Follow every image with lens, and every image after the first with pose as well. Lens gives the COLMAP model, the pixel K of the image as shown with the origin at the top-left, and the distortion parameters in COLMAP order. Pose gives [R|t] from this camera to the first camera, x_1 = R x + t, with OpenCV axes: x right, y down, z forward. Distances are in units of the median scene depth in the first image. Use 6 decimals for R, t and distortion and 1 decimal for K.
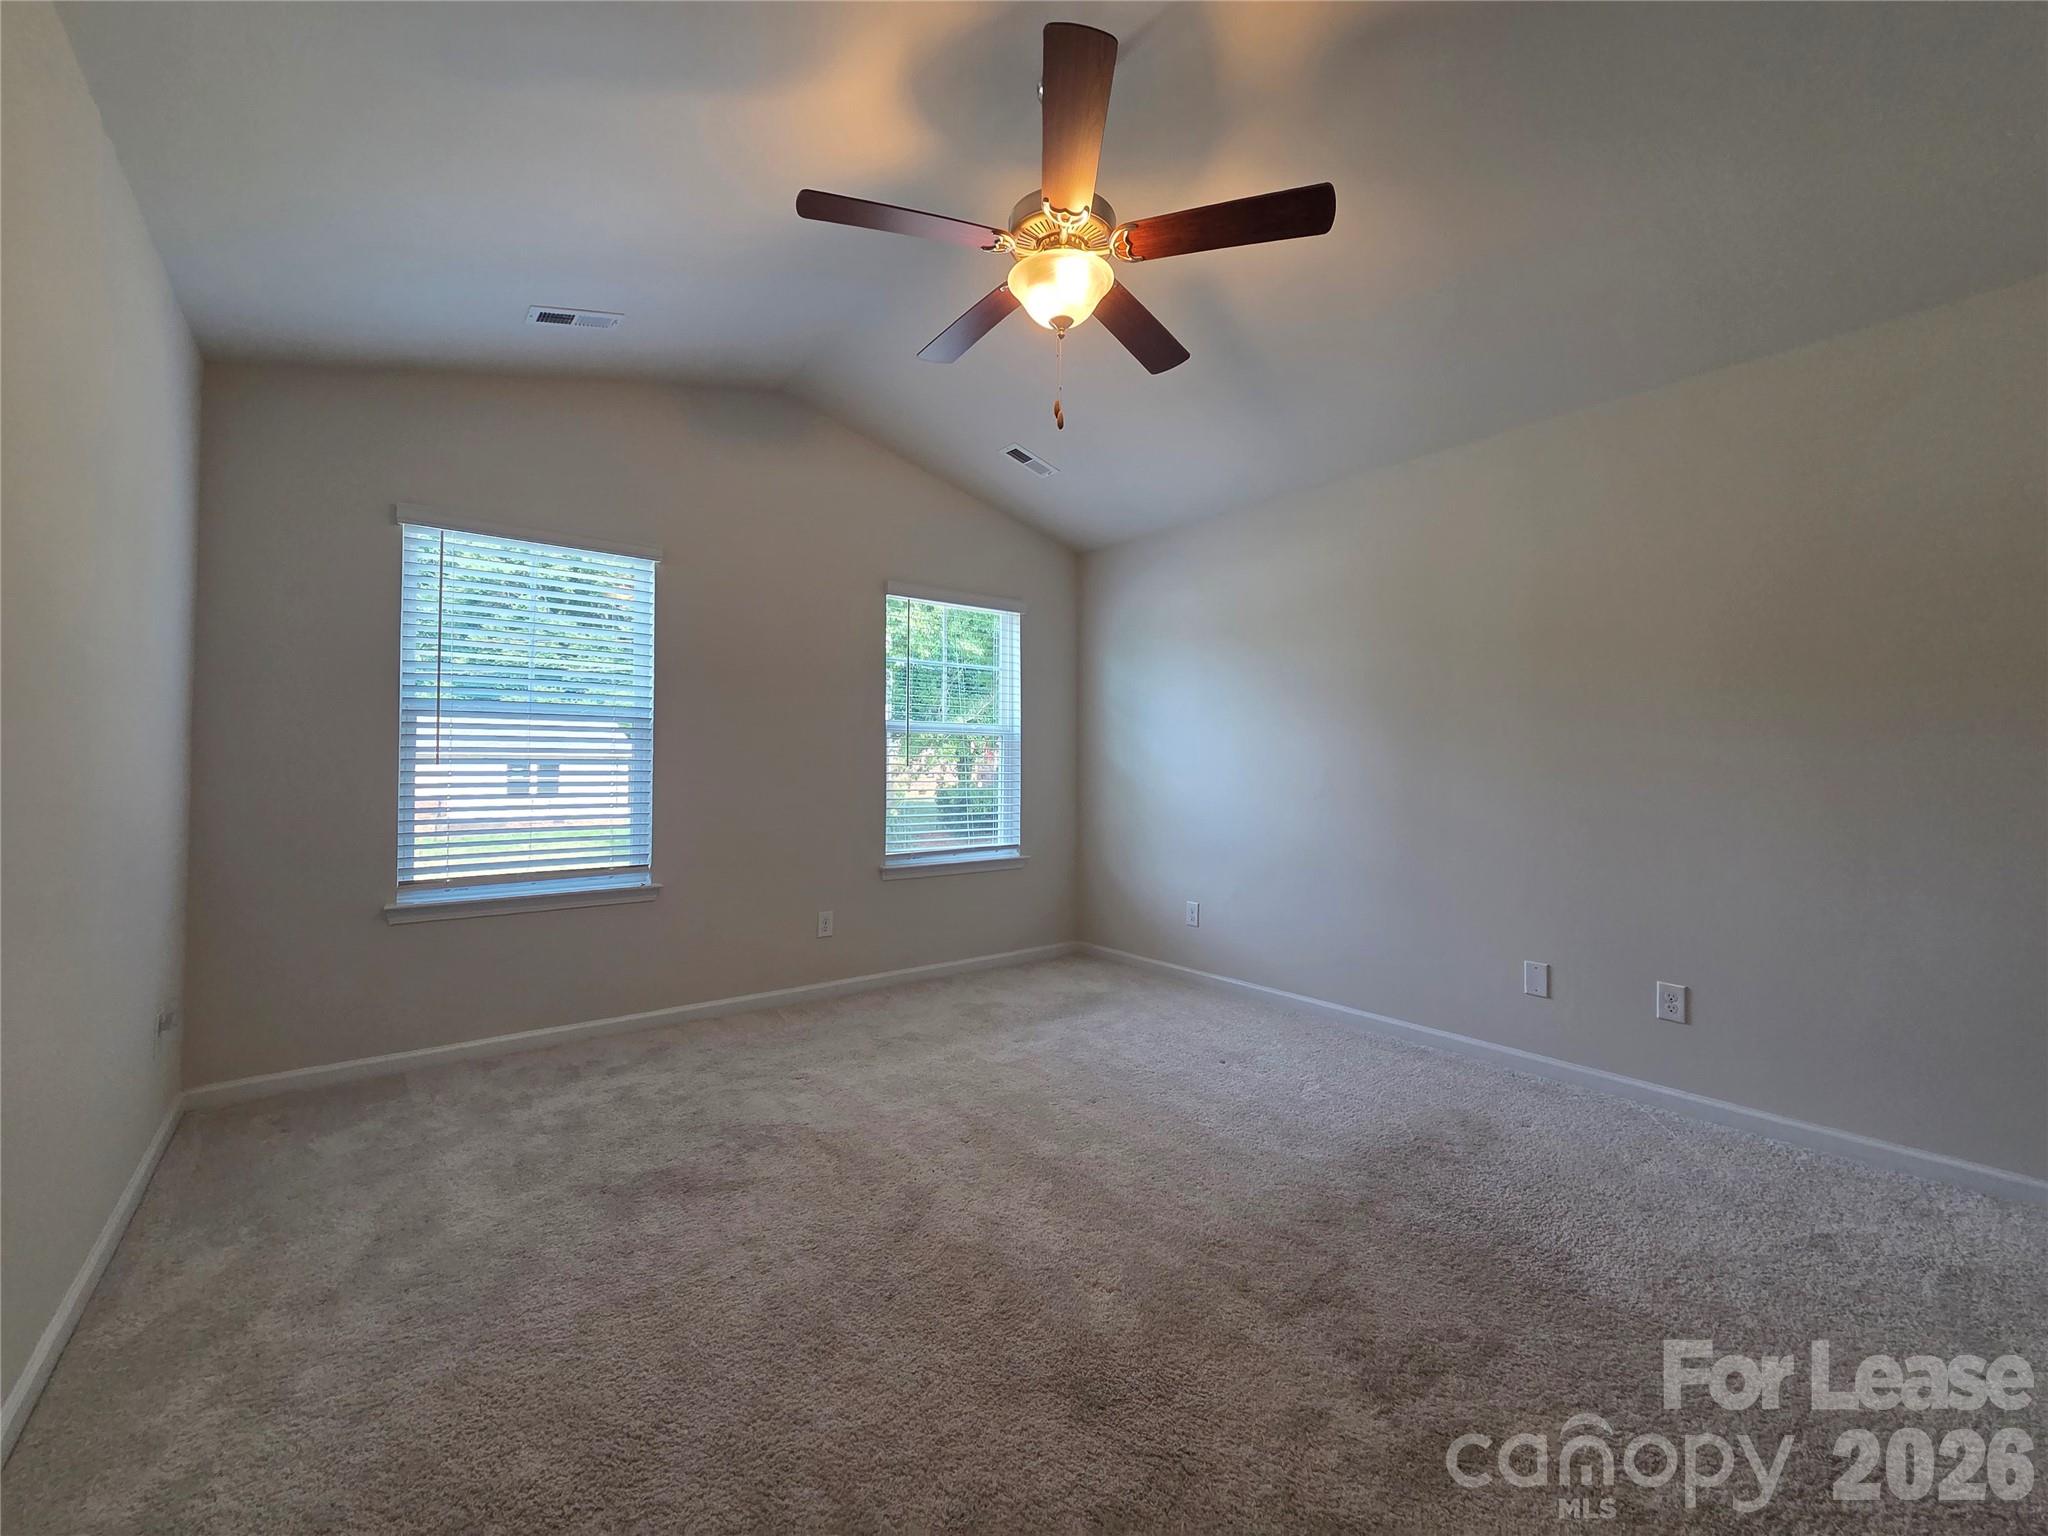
lens RADIAL K [[823.2, 0, 1027.0], [0, 823.2, 744.2], [0, 0, 1]] dist [0.000063, -0.000079]
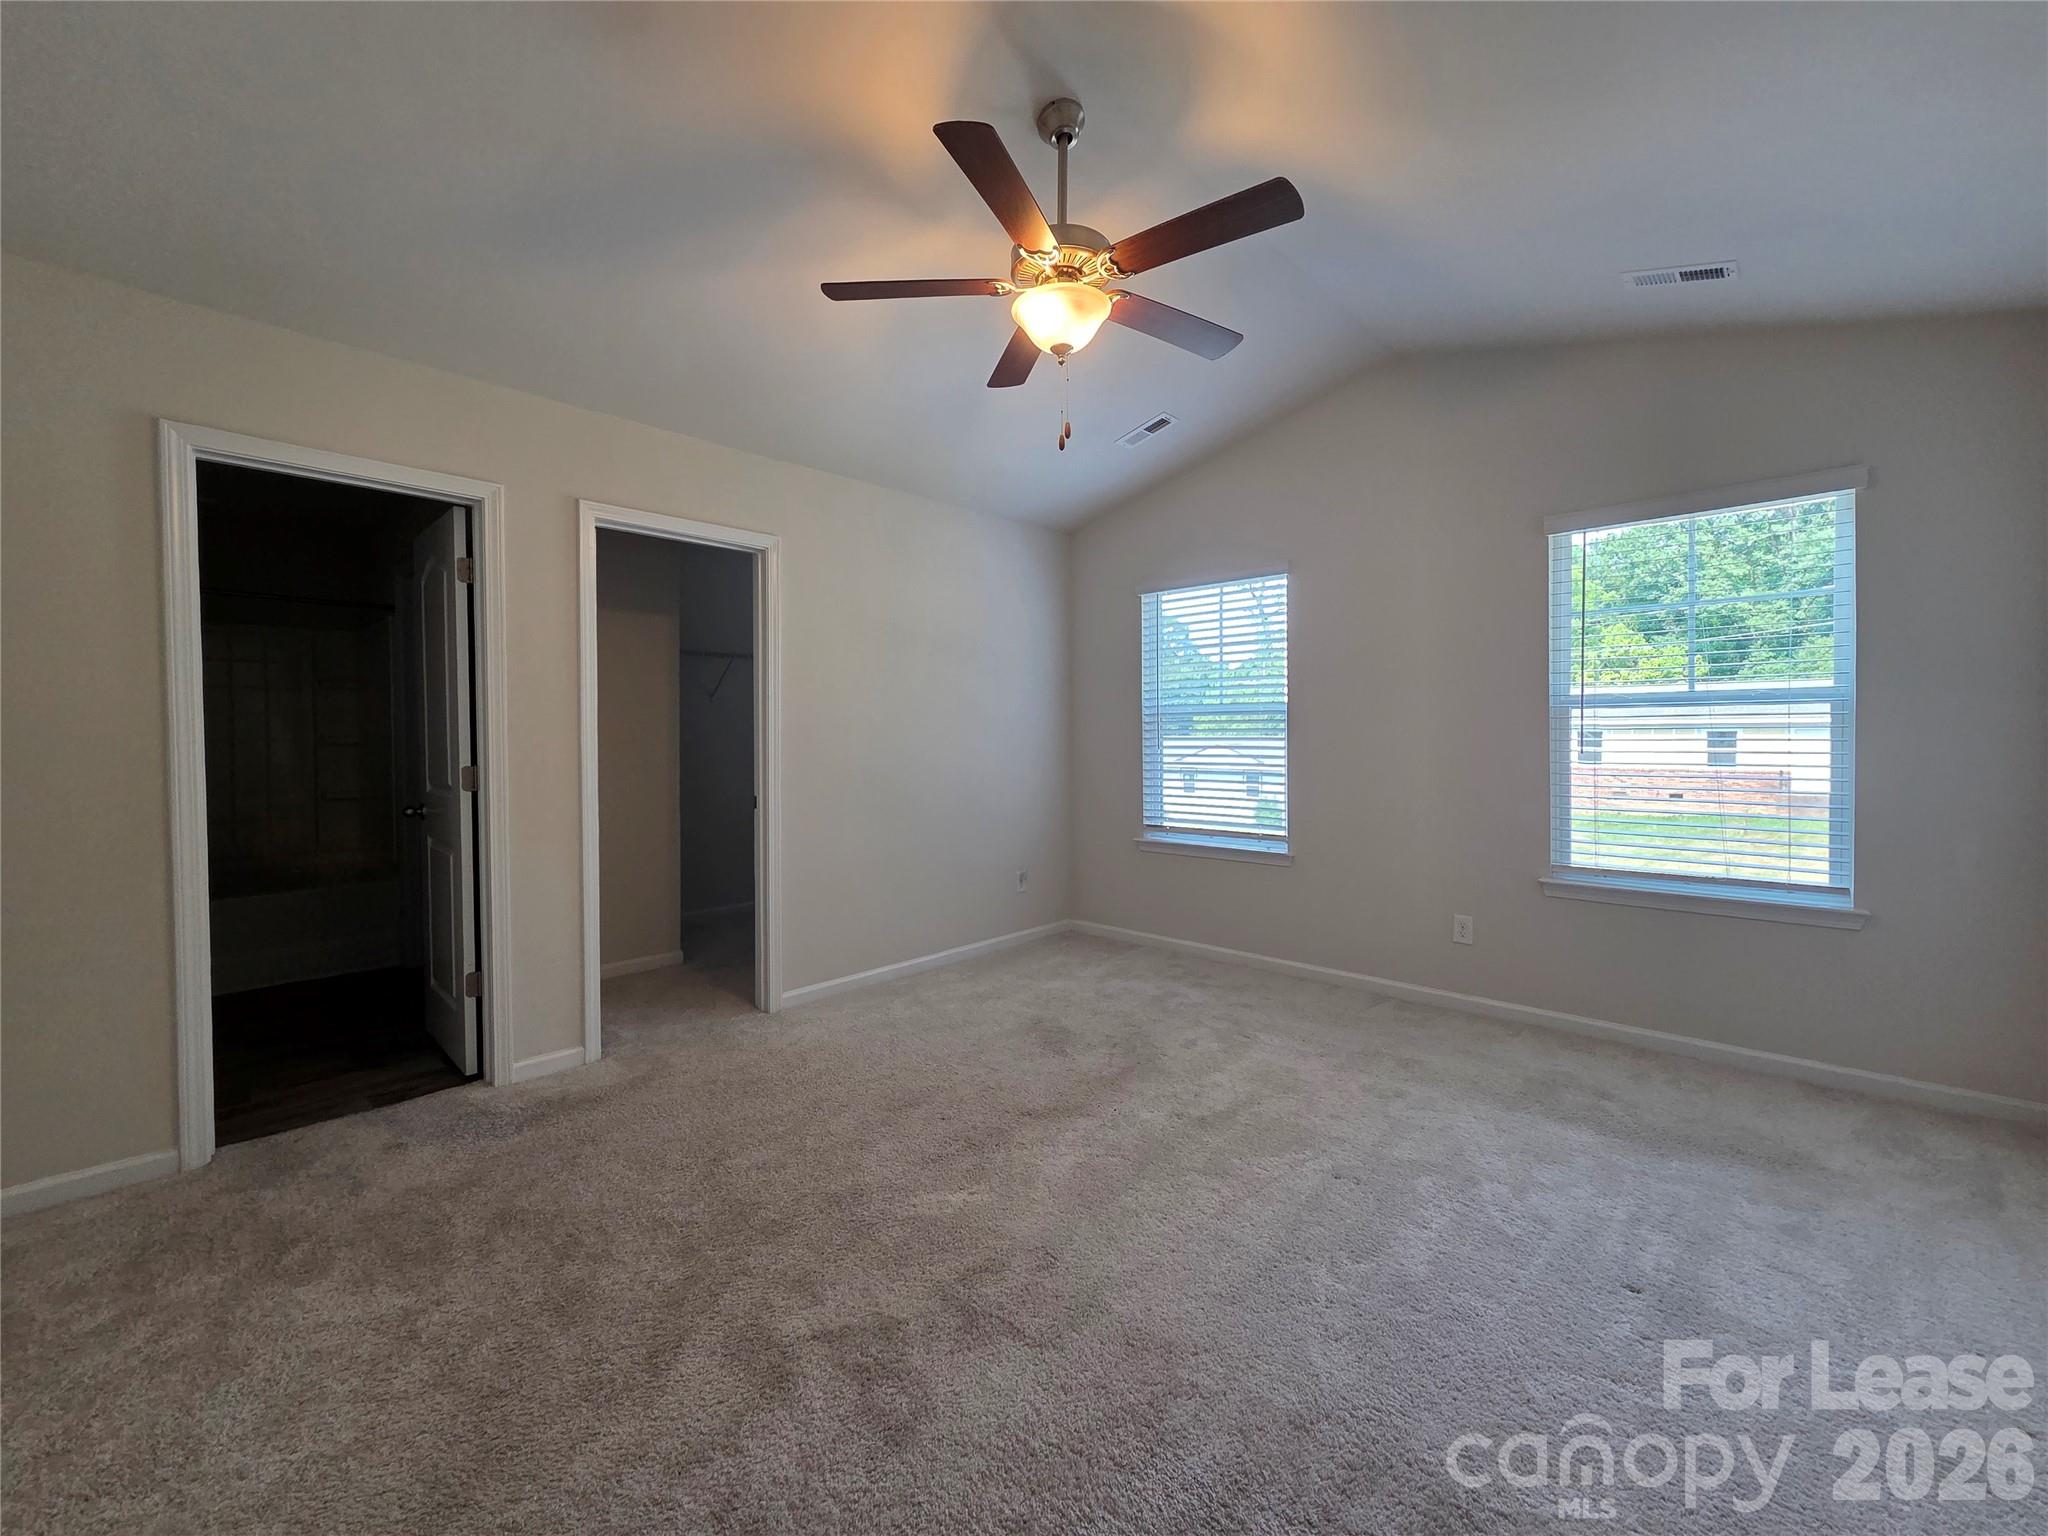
lens RADIAL K [[823.2, 0, 1027.0], [0, 823.2, 744.2], [0, 0, 1]] dist [0.000063, -0.000079]
pose [[0.173408, 0.006133, -0.984831, 0.740282], [0.030942, 0.999453, 0.011672, -0.010130], [0.984364, -0.032497, 0.173124, 0.514020]]
